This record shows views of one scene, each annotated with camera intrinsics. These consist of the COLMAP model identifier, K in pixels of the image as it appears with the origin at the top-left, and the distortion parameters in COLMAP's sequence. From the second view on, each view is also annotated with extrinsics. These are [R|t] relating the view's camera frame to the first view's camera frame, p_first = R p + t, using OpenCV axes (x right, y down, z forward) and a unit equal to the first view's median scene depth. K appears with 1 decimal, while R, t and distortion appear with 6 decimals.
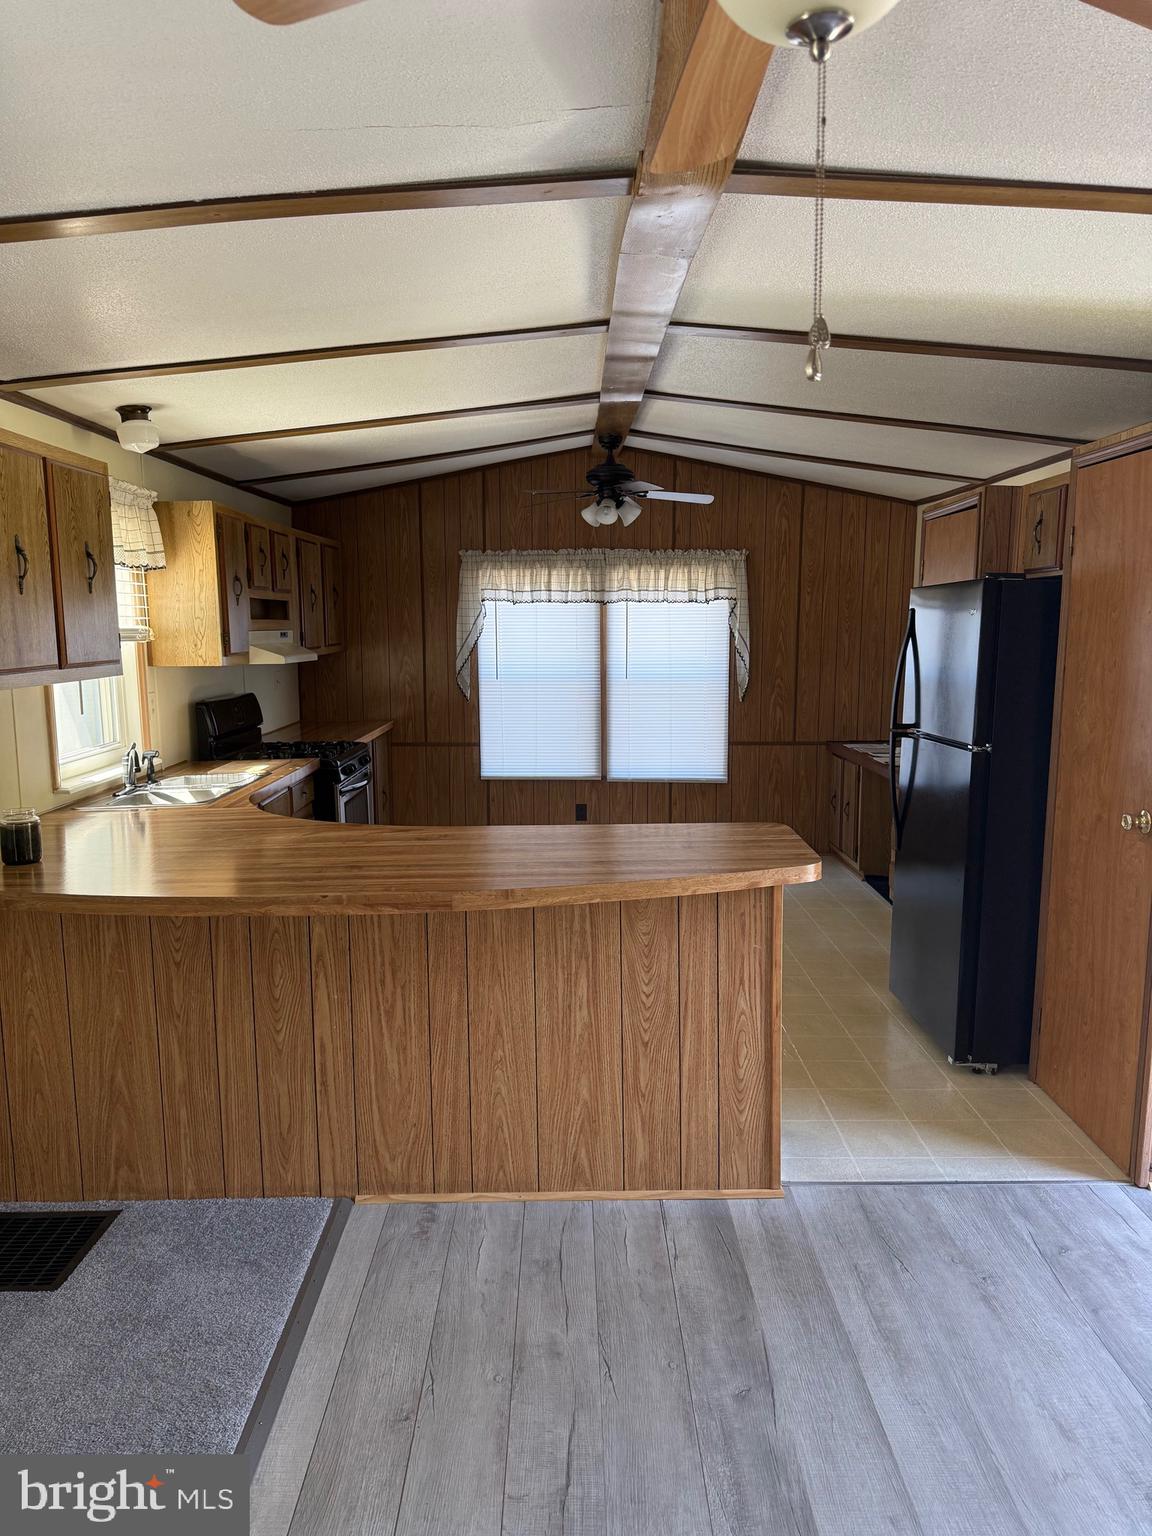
lens RADIAL K [[1068.4, 0, 576.0], [0, 1068.4, 768.0], [0, 0, 1]] dist [0.073246, -0.094876]
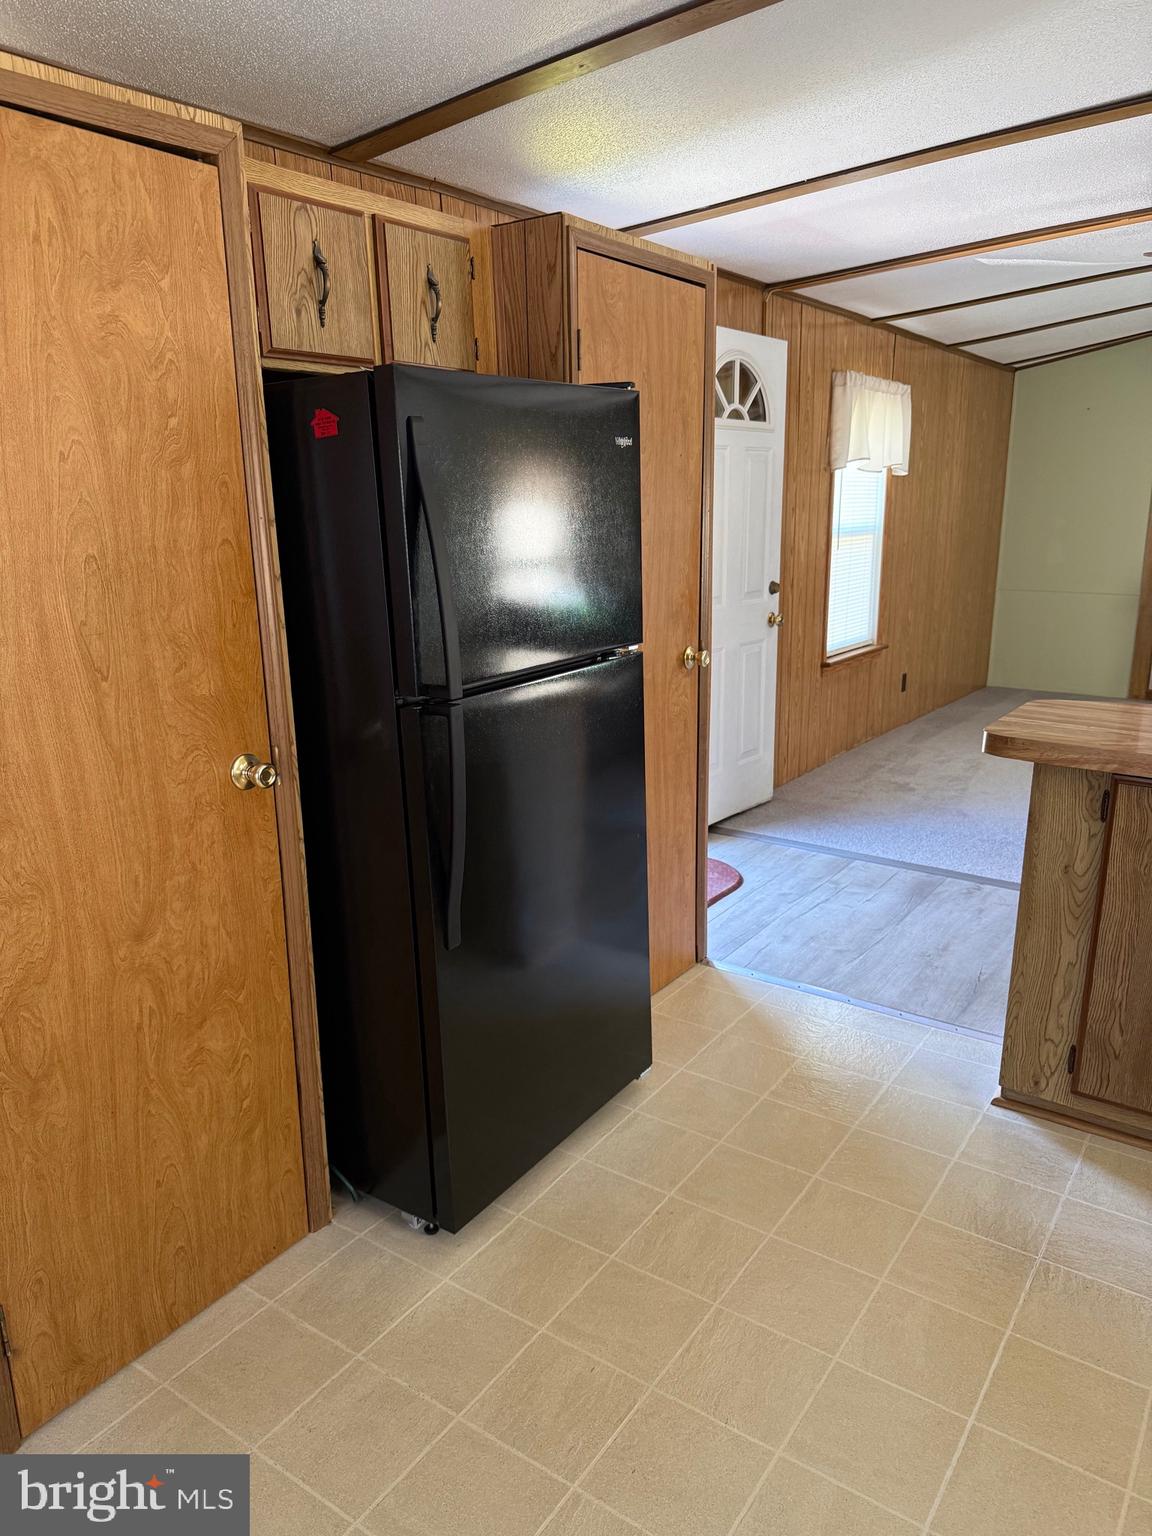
lens RADIAL K [[1068.4, 0, 576.0], [0, 1068.4, 768.0], [0, 0, 1]] dist [0.073246, -0.094876]
pose [[-0.807682, -0.146312, 0.571176, -0.004483], [0.092109, 0.925519, 0.367328, -0.243161], [-0.582379, 0.349295, -0.734049, 1.841520]]
